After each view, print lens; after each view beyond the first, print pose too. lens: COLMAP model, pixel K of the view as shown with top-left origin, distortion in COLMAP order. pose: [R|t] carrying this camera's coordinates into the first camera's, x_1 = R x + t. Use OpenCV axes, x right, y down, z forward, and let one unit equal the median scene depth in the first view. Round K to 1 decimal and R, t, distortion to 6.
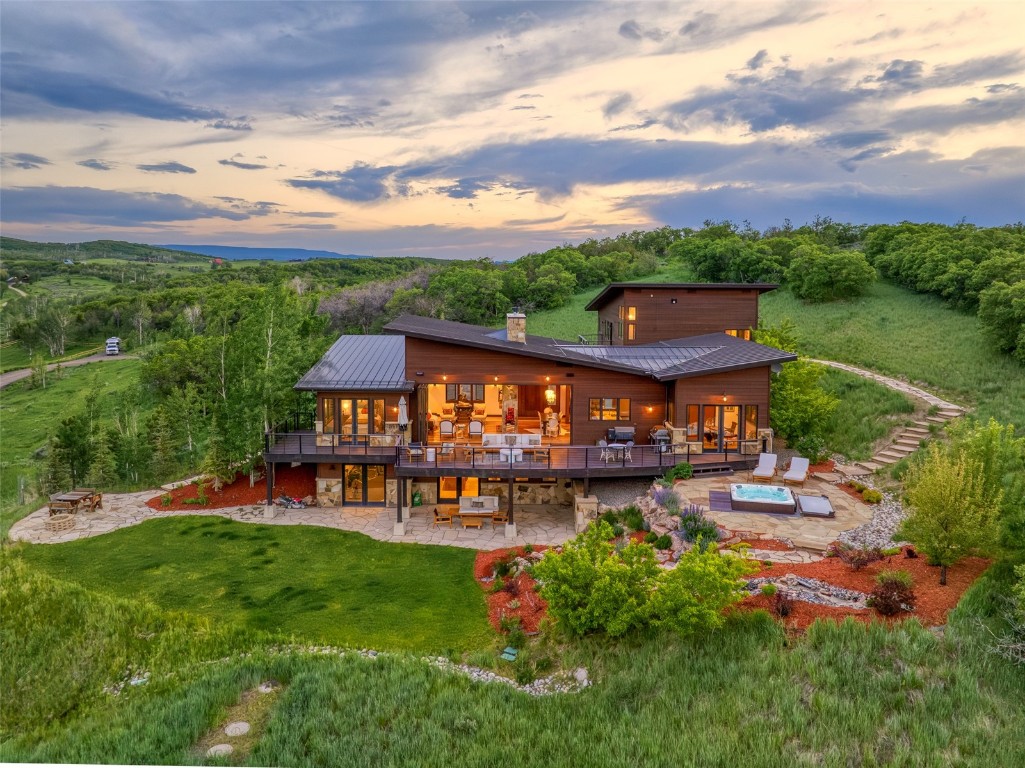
lens RADIAL K [[737.7, 0, 512.5], [0, 737.7, 384.0], [0, 0, 1]] dist [-0.030523, 0.001084]
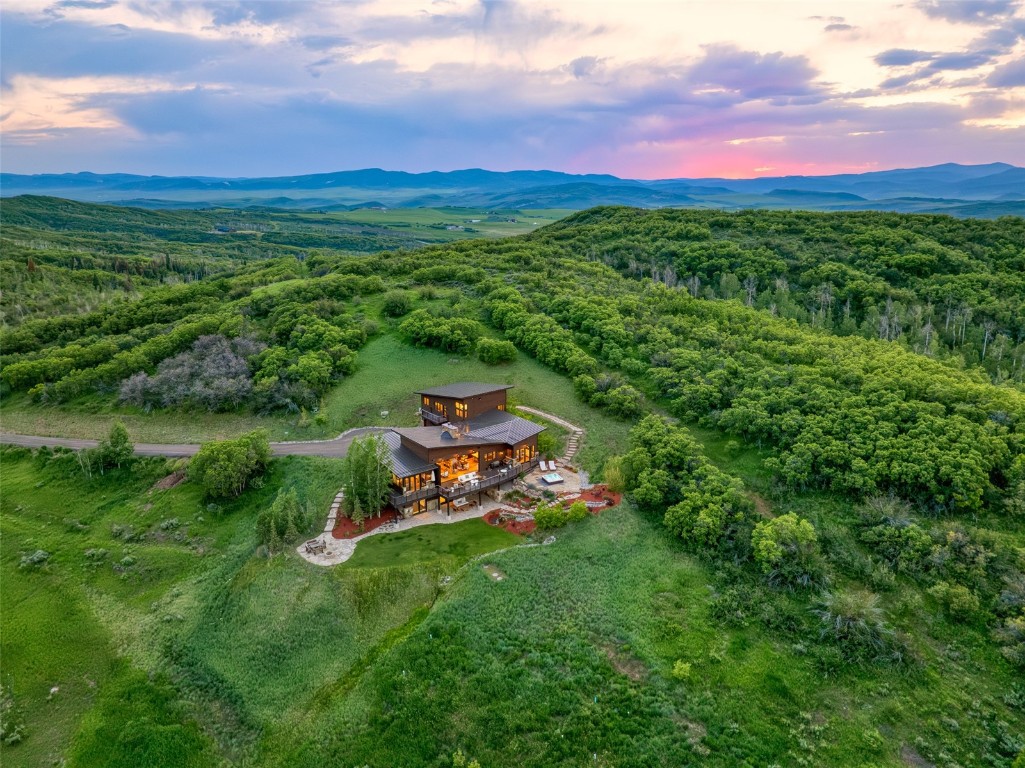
lens RADIAL K [[737.7, 0, 512.5], [0, 737.7, 384.0], [0, 0, 1]] dist [-0.030523, 0.001084]
pose [[0.781532, -0.181729, 0.596810, -1.523712], [0.095905, 0.980259, 0.172900, -0.764183], [-0.616449, -0.077890, 0.783533, -1.328650]]
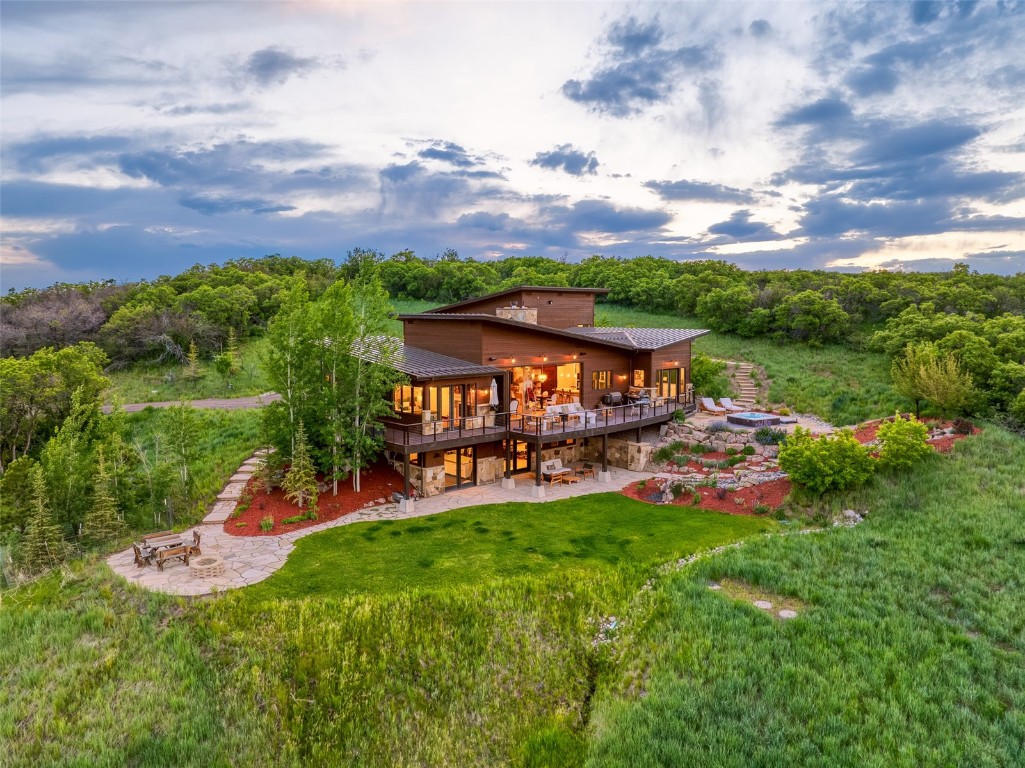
lens RADIAL K [[737.7, 0, 512.5], [0, 737.7, 384.0], [0, 0, 1]] dist [-0.030523, 0.001084]
pose [[0.725735, -0.073056, 0.684084, -0.898006], [0.098021, 0.995182, 0.002291, 0.024510], [-0.680955, 0.065392, 0.729400, 0.188248]]
